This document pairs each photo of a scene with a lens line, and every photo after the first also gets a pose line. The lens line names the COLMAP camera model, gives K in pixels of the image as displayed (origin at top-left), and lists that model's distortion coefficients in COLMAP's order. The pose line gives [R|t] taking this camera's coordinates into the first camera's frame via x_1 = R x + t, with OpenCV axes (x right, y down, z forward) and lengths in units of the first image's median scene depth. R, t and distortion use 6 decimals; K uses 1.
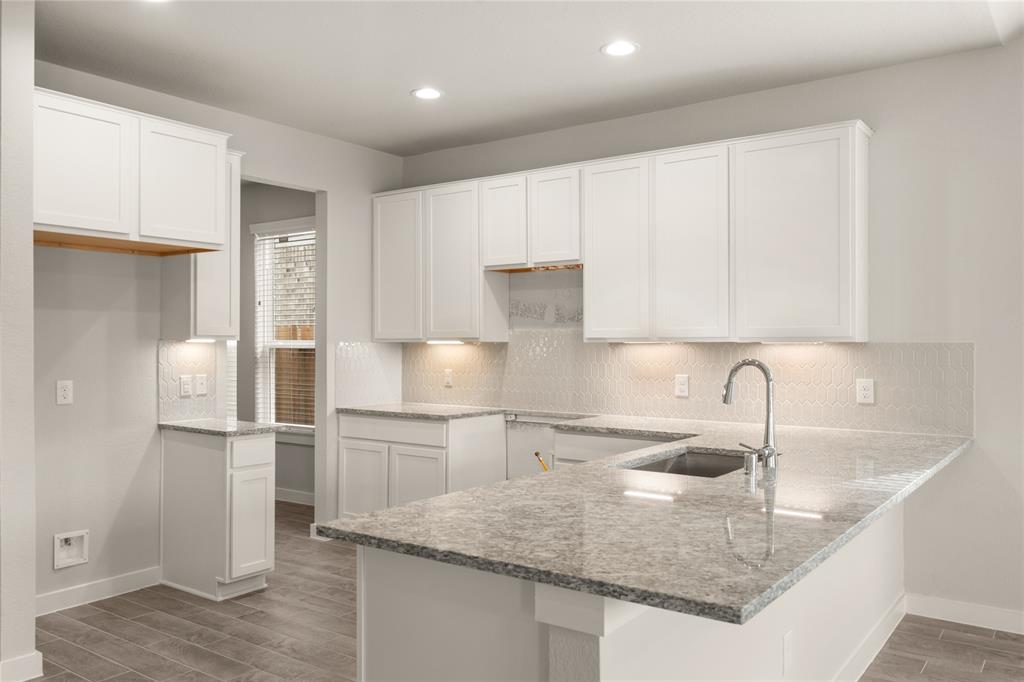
lens RADIAL K [[810.4, 0, 513.5], [0, 810.4, 341.6], [0, 0, 1]] dist [0.000132, 0.001291]
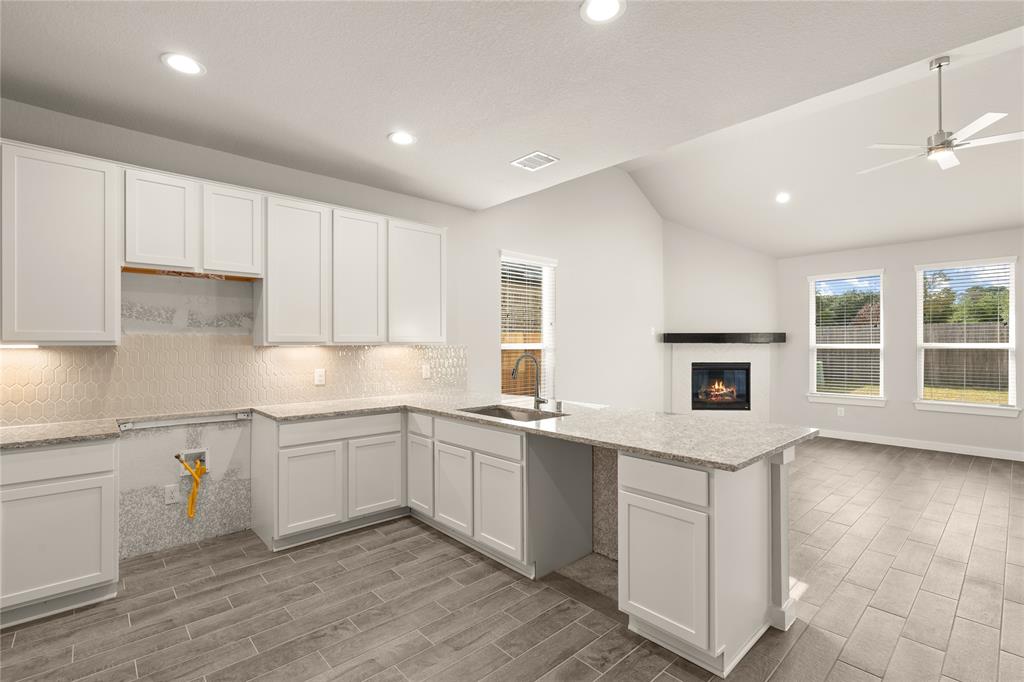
lens RADIAL K [[468.9, 0, 514.8], [0, 468.9, 342.9], [0, 0, 1]] dist [0.000012, 0.000056]
pose [[0.201121, 0.005354, 0.979552, -0.461546], [0.001754, 0.999981, -0.005826, 0.001348], [-0.979565, 0.002890, 0.201108, 0.470005]]
